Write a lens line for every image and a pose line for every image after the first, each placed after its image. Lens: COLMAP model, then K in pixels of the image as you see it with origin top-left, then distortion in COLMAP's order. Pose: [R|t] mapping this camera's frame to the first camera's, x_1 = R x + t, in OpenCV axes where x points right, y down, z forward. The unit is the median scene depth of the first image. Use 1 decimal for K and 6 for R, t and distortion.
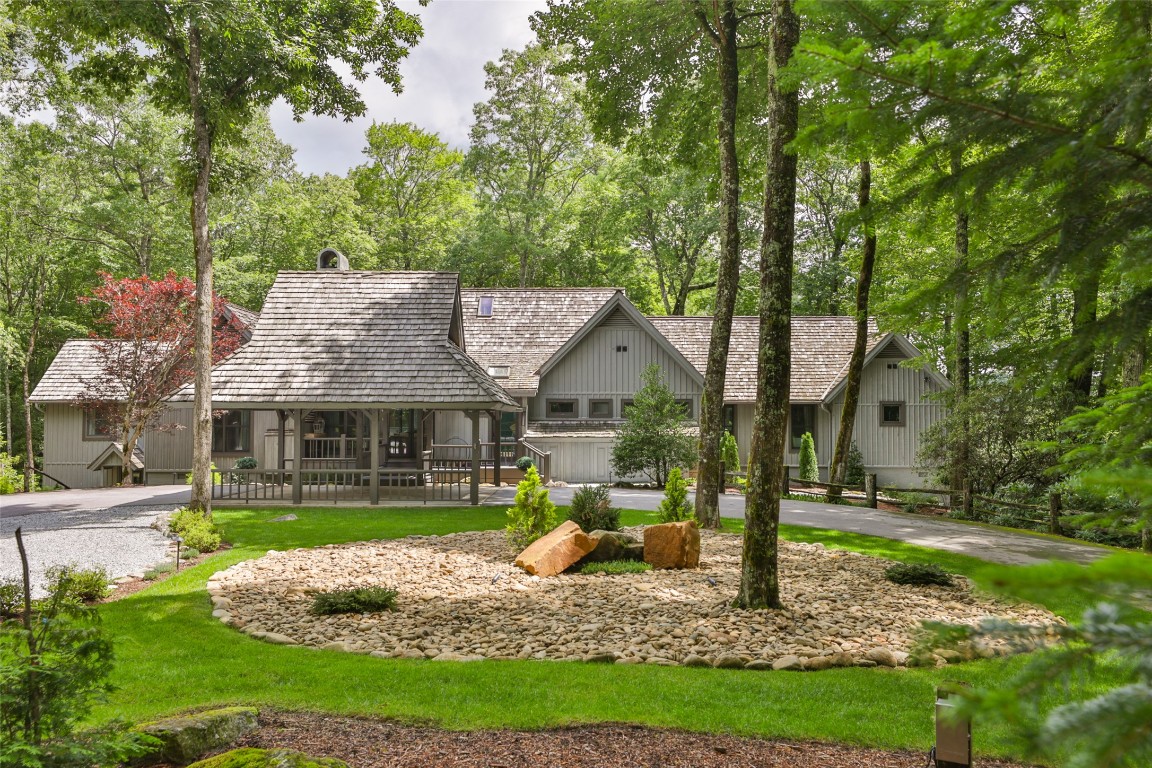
lens RADIAL K [[908.0, 0, 571.3], [0, 908.0, 387.9], [0, 0, 1]] dist [0.004859, 0.016215]
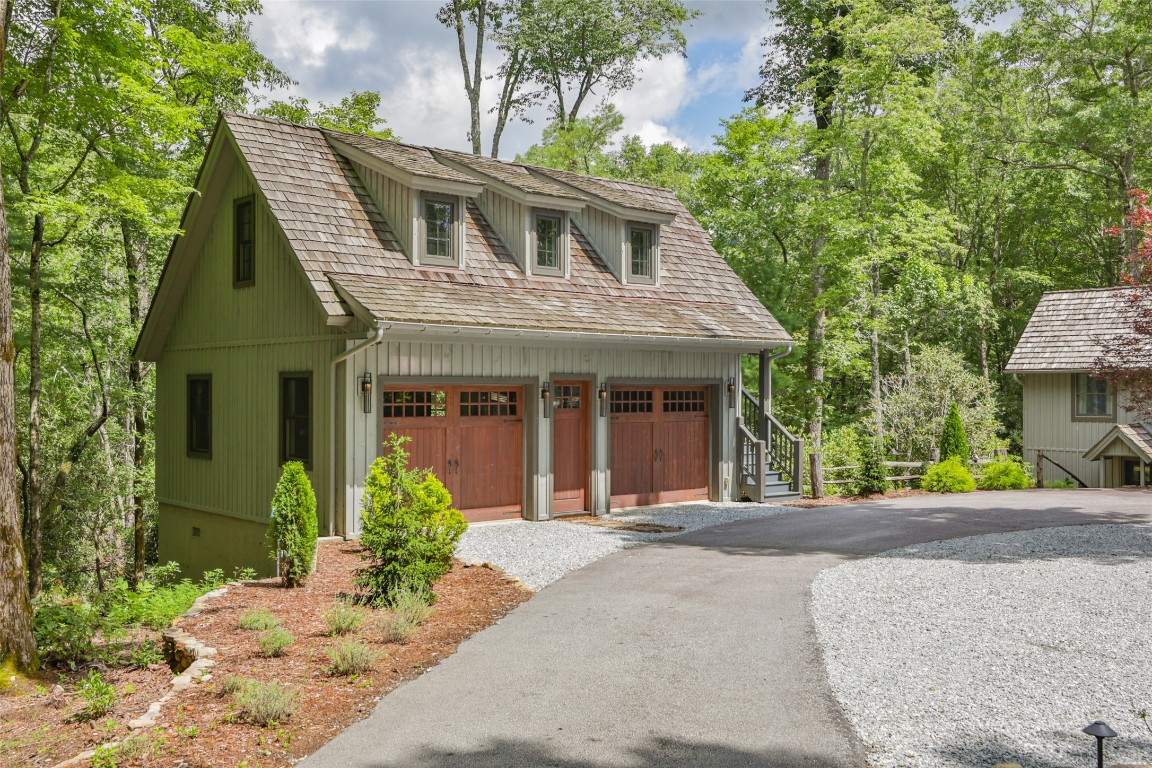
lens RADIAL K [[1104.4, 0, 569.7], [0, 1104.4, 386.7], [0, 0, 1]] dist [0.016656, 0.000000]
pose [[0.661345, -0.001984, -0.750079, -0.112299], [0.024283, 0.999529, 0.018766, 0.000378], [0.749689, -0.030625, 0.661082, 0.056268]]
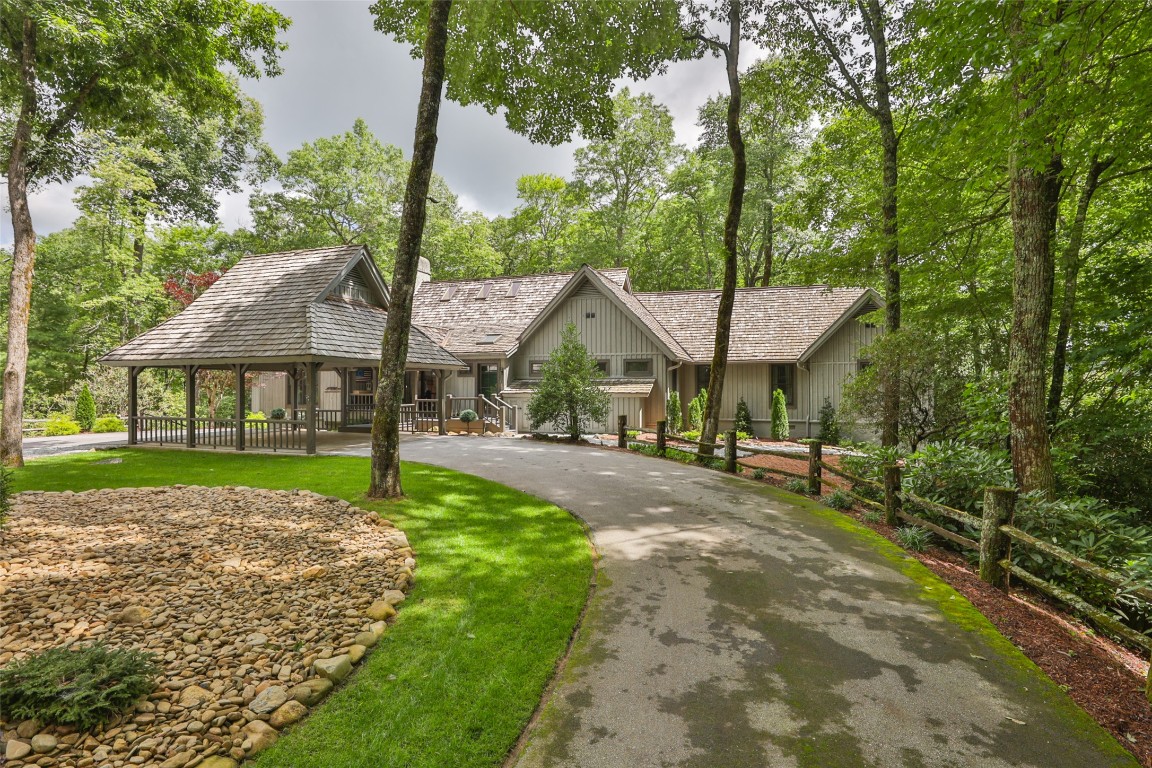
lens RADIAL K [[574.9, 0, 575.6], [0, 574.9, 377.6], [0, 0, 1]] dist [-0.024521, -0.000110]
pose [[0.949523, -0.008297, -0.313588, 0.236038], [0.014140, 0.999766, 0.016361, 0.020169], [0.313379, -0.019969, 0.949418, 0.279025]]
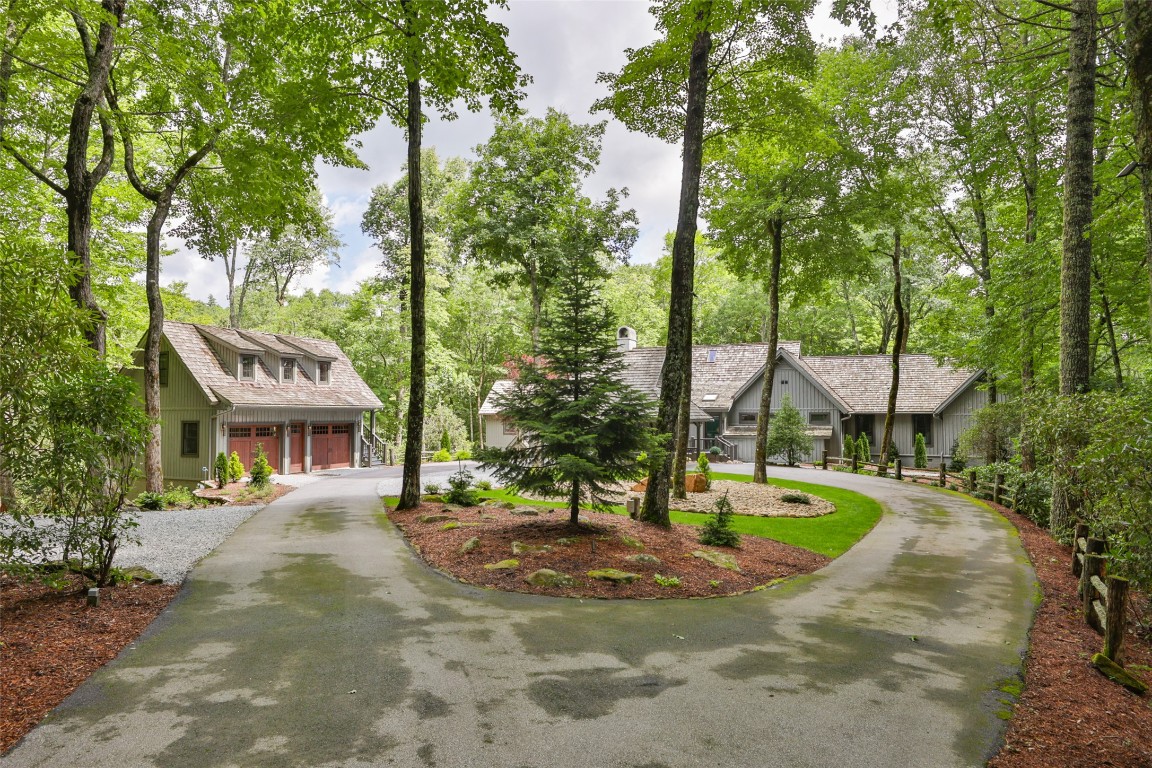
lens RADIAL K [[714.8, 0, 570.9], [0, 714.8, 385.2], [0, 0, 1]] dist [-0.007305, 0.000768]
pose [[0.912923, -0.019486, -0.407666, 0.207328], [0.016168, 0.999802, -0.011584, -0.025860], [0.407811, 0.003984, 0.913058, -0.310920]]
